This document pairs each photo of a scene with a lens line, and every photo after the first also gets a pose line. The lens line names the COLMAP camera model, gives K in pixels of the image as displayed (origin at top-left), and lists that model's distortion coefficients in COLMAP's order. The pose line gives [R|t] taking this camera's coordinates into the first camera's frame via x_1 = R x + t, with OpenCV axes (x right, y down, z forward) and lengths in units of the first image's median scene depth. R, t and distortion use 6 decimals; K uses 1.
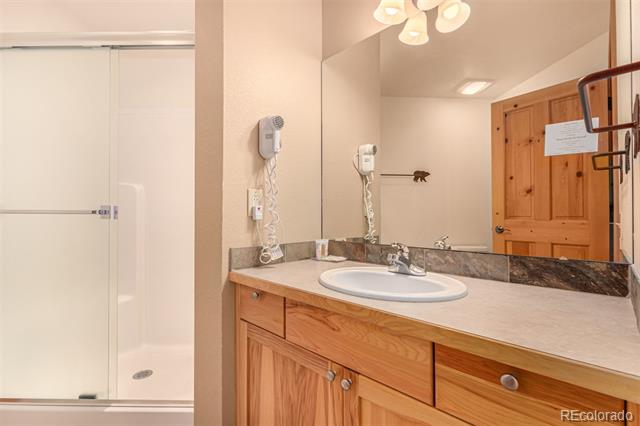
lens RADIAL K [[296.1, 0, 321.0], [0, 296.1, 212.9], [0, 0, 1]] dist [0.007670, -0.002789]
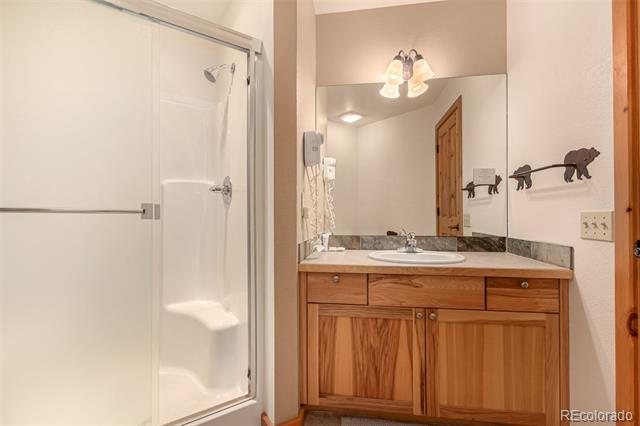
lens RADIAL K [[296.1, 0, 324.0], [0, 296.1, 210.8], [0, 0, 1]] dist [0.007670, -0.002789]
pose [[0.806773, 0.007529, 0.590814, -1.098241], [-0.005648, 0.999971, -0.005031, -0.003378], [-0.590835, 0.000722, 0.806792, 0.012168]]
